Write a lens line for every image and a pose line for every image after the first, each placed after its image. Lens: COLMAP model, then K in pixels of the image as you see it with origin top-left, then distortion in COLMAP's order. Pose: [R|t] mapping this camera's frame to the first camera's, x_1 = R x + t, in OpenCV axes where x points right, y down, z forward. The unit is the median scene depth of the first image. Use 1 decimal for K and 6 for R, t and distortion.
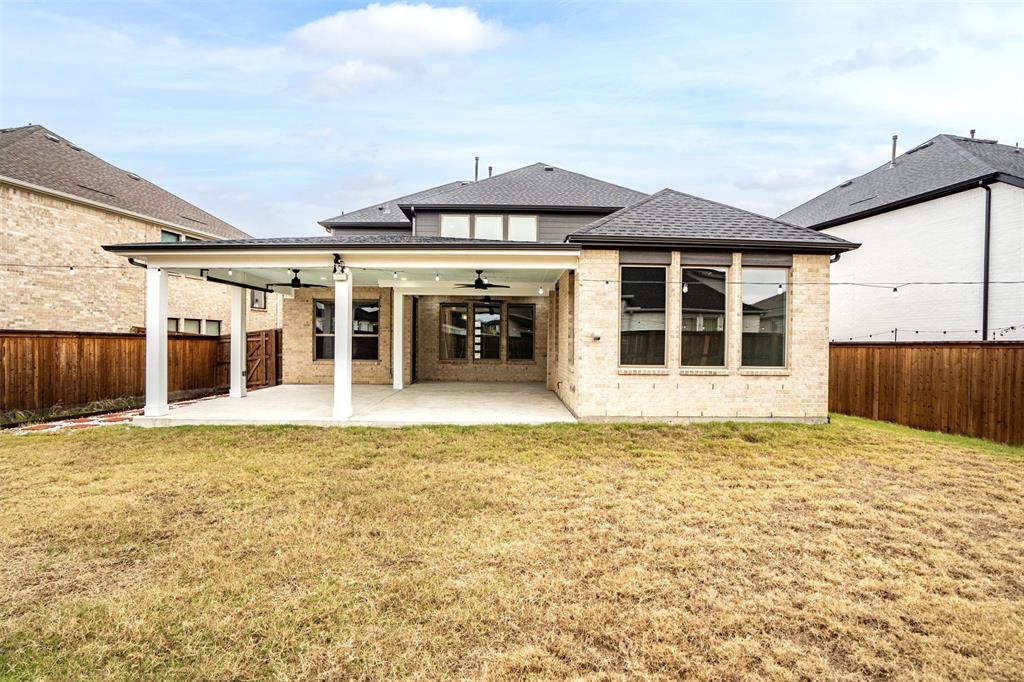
lens RADIAL K [[464.1, 0, 512.0], [0, 464.1, 341.0], [0, 0, 1]] dist [-0.024428, 0.000008]
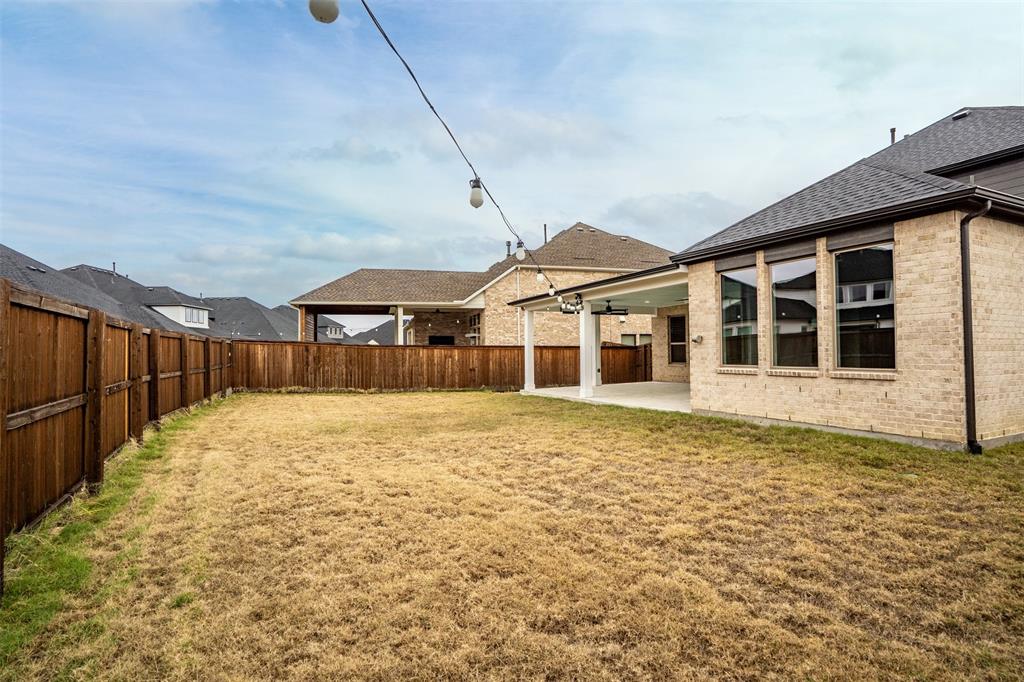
lens RADIAL K [[482.7, 0, 512.0], [0, 482.7, 341.0], [0, 0, 1]] dist [-0.001396, 0.000213]
pose [[0.430126, -0.035089, -0.902087, 1.047907], [0.019683, 0.999371, -0.029488, 0.020315], [0.902554, -0.005073, 0.430546, 0.073675]]
